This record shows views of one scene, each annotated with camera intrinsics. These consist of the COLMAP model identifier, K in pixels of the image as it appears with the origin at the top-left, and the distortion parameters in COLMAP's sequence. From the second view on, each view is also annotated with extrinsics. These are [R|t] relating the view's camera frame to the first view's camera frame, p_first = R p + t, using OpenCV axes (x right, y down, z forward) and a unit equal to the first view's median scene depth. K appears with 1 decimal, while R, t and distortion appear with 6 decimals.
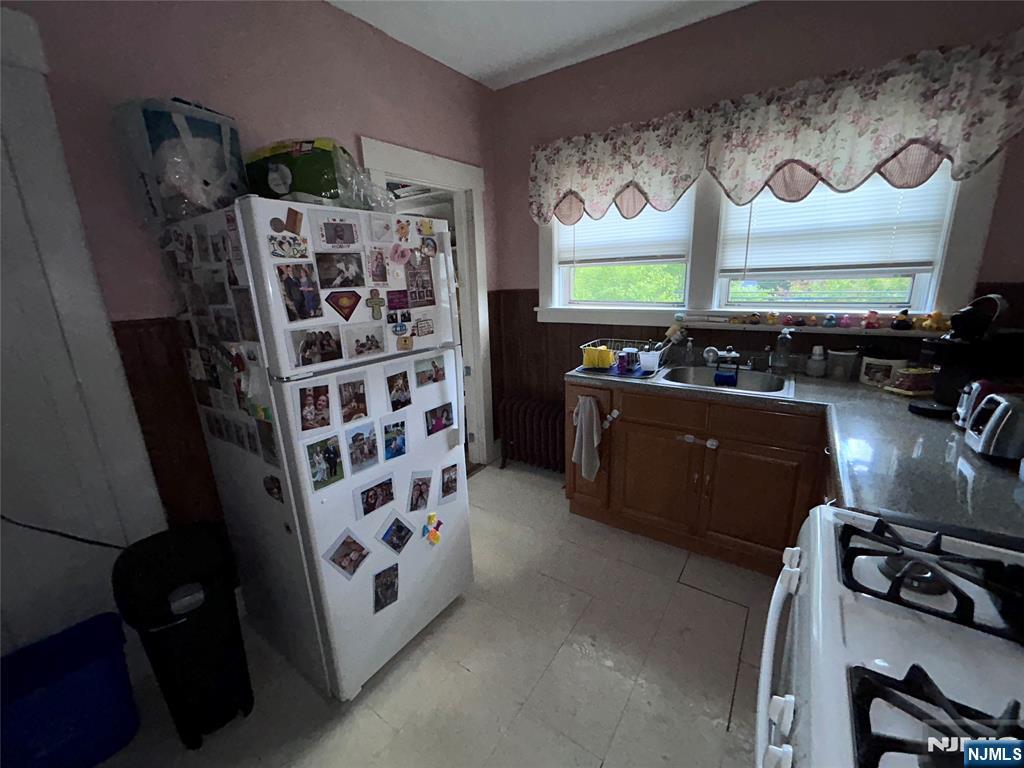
lens RADIAL K [[414.6, 0, 507.9], [0, 414.6, 382.2], [0, 0, 1]] dist [0.005516, 0.000163]
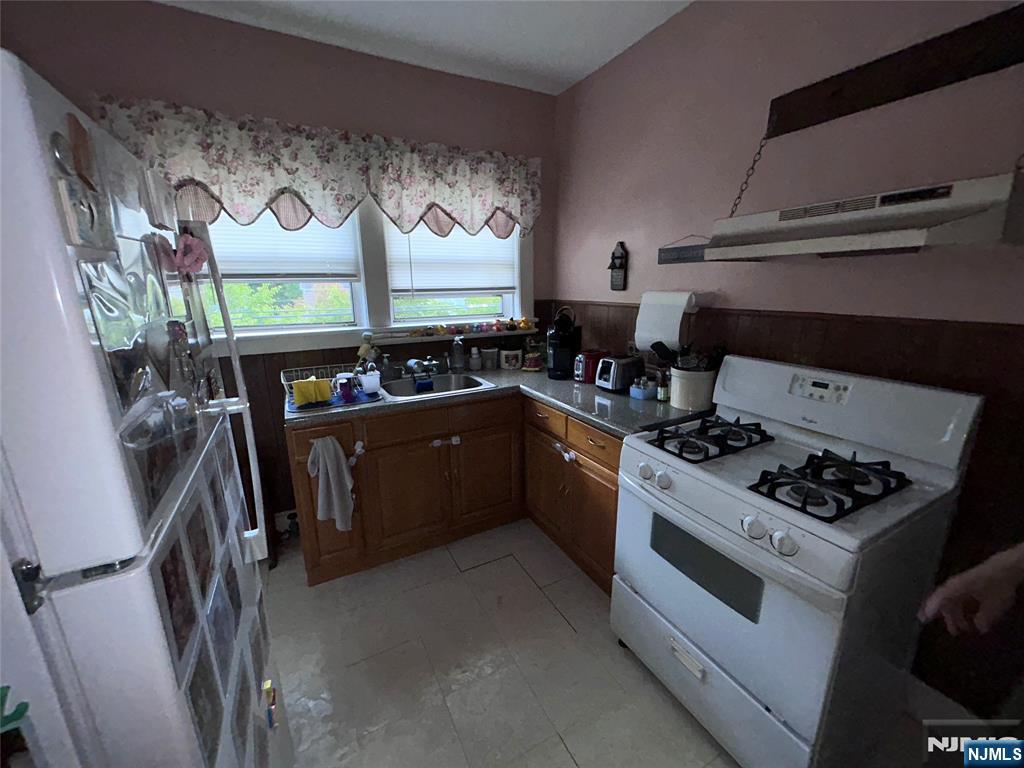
lens RADIAL K [[414.6, 0, 514.1], [0, 414.6, 383.0], [0, 0, 1]] dist [0.005516, 0.000163]
pose [[0.455242, -0.182877, 0.871384, -0.373763], [0.221100, 0.971243, 0.088324, -0.066121], [-0.862479, 0.152454, 0.482585, 0.265915]]
